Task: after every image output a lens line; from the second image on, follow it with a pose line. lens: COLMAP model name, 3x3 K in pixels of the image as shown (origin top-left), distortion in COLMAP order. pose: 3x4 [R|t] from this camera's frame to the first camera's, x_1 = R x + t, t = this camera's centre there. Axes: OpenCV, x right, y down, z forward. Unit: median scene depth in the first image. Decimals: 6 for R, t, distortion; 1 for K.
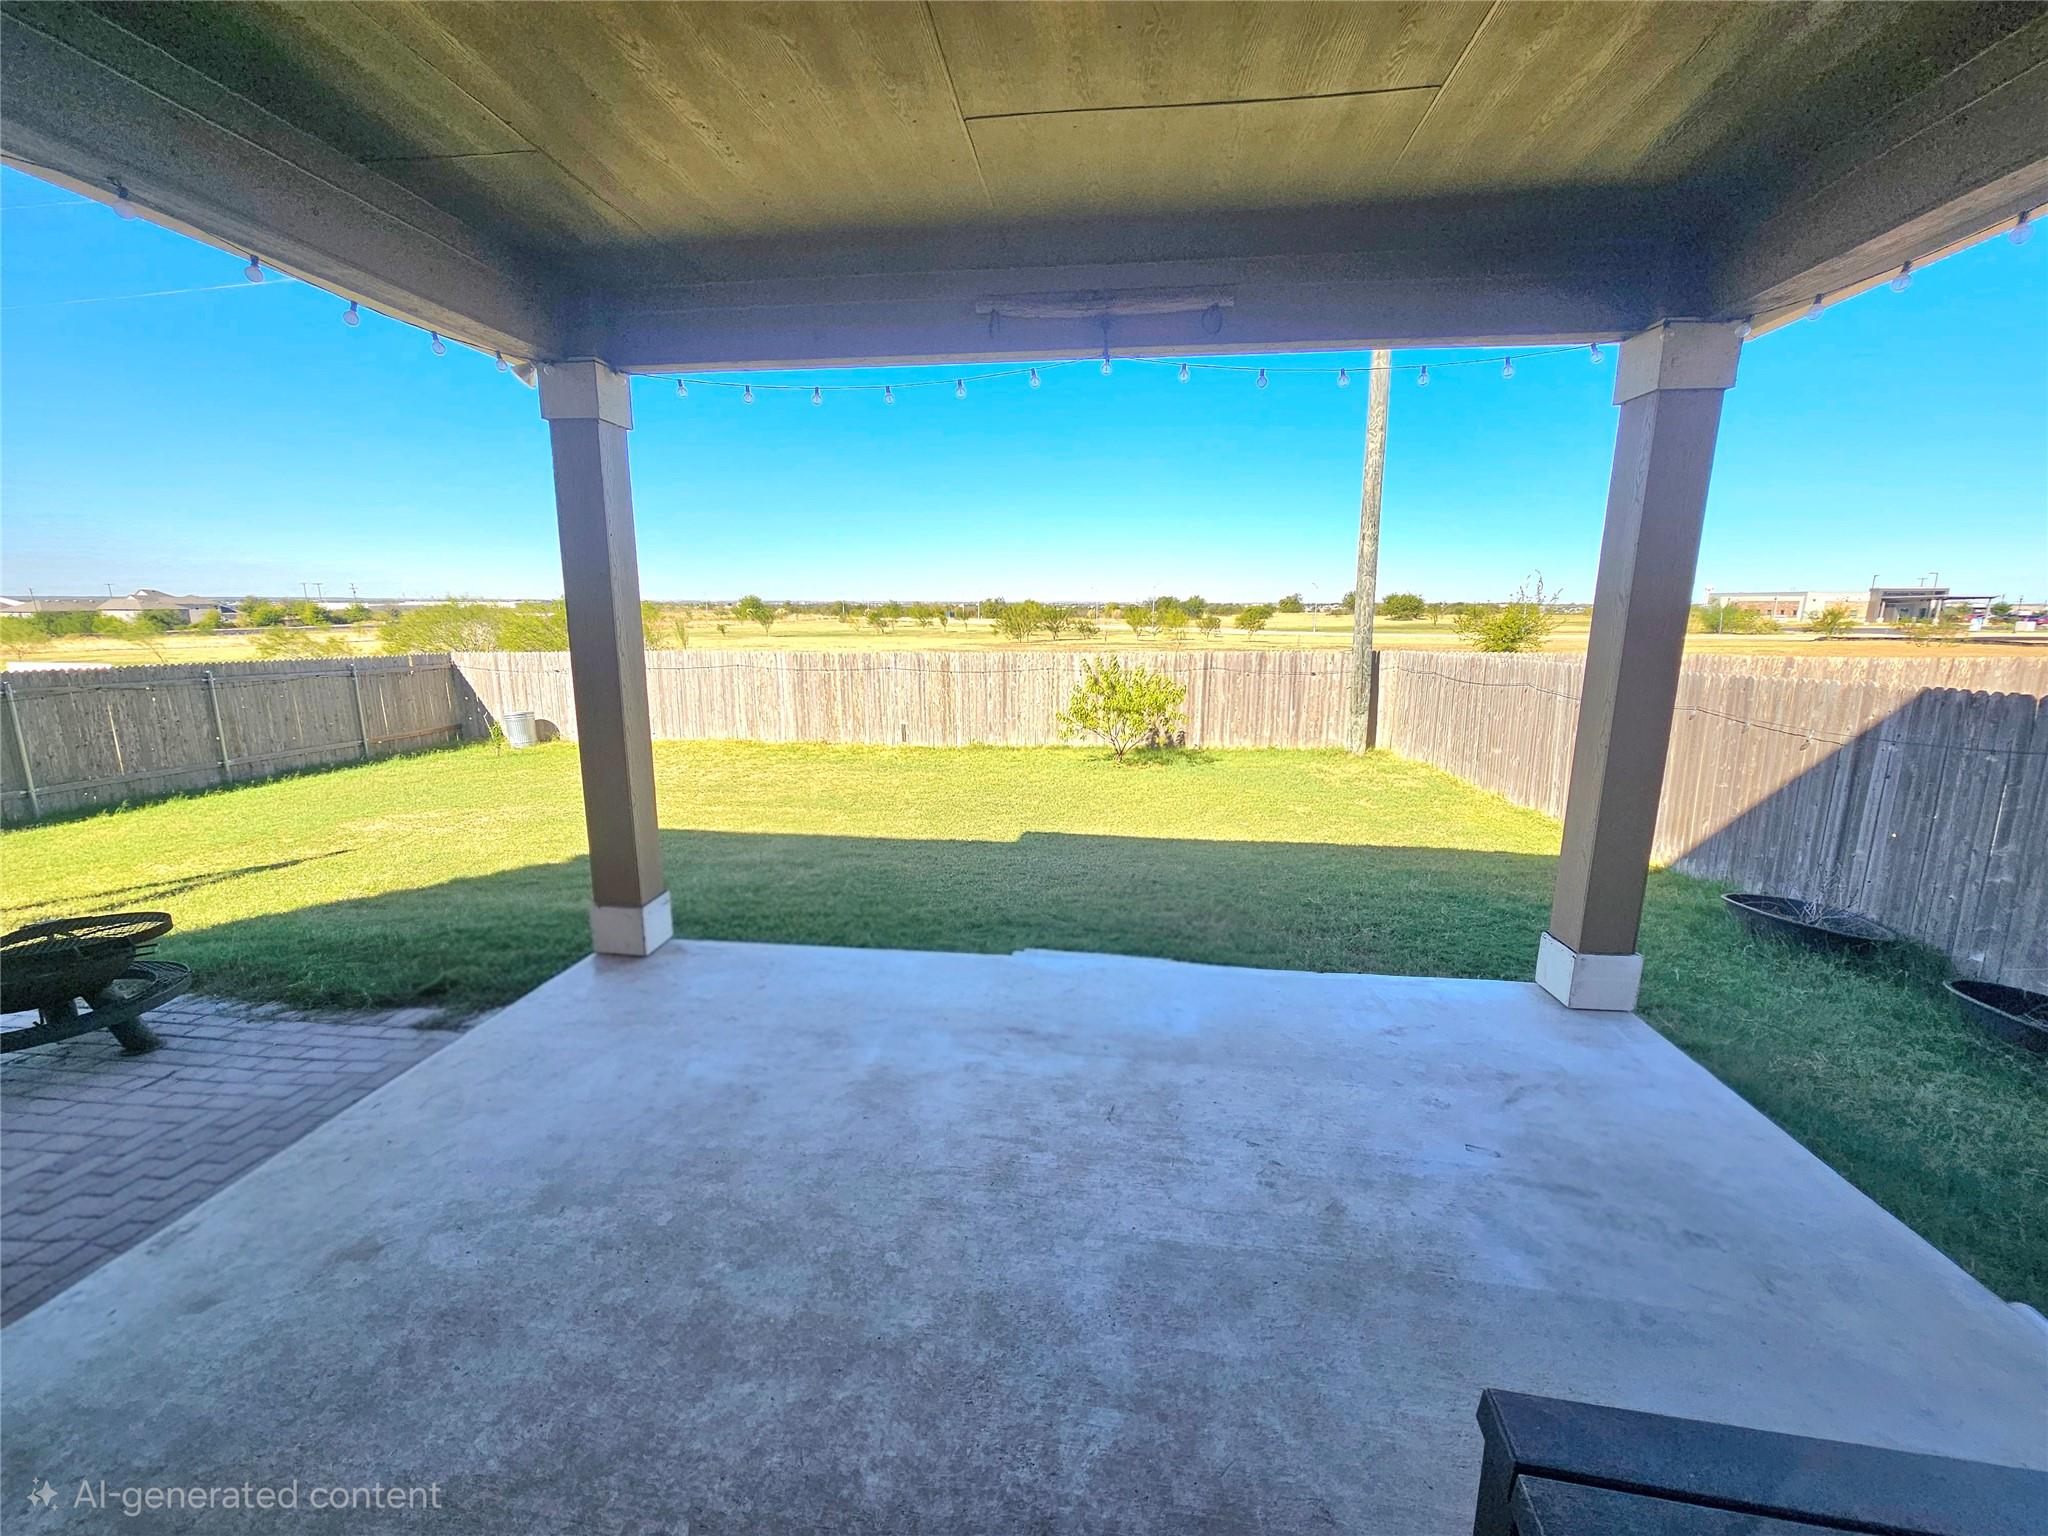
lens RADIAL K [[833.9, 0, 1022.8], [0, 833.9, 772.4], [0, 0, 1]] dist [0.002374, -0.001105]
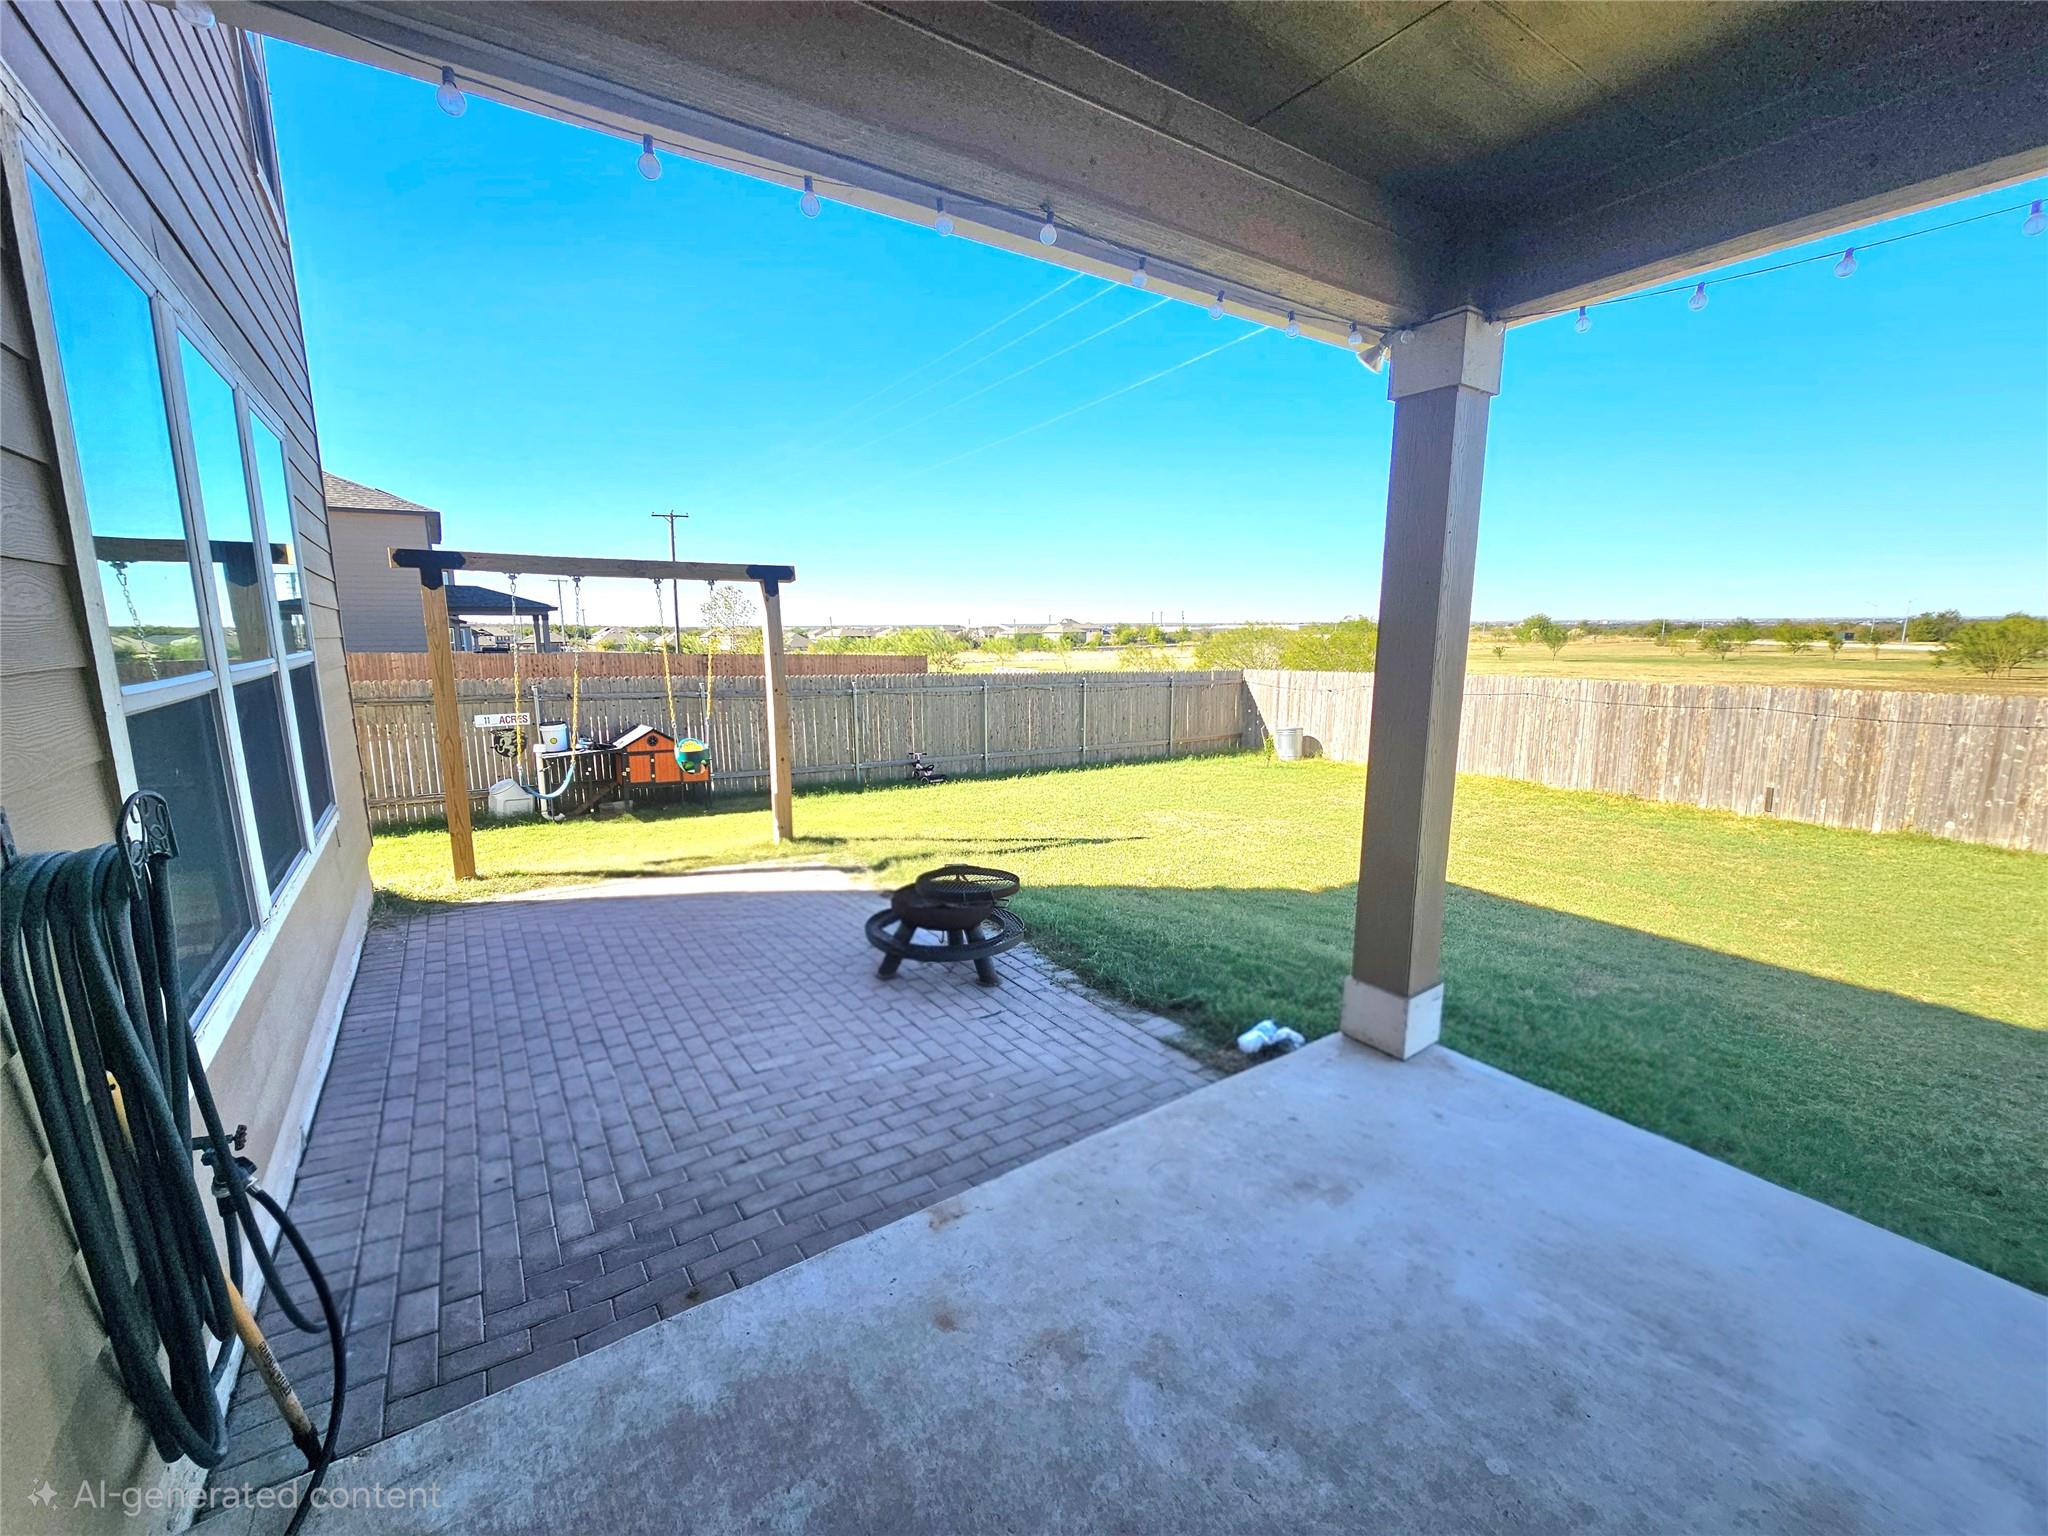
lens RADIAL K [[833.9, 0, 1019.1], [0, 833.9, 781.3], [0, 0, 1]] dist [0.002374, -0.001105]
pose [[0.655818, 0.129784, -0.743679, -0.076837], [-0.140682, 0.988866, 0.048512, -0.016760], [0.741695, 0.072807, 0.666774, 0.101633]]
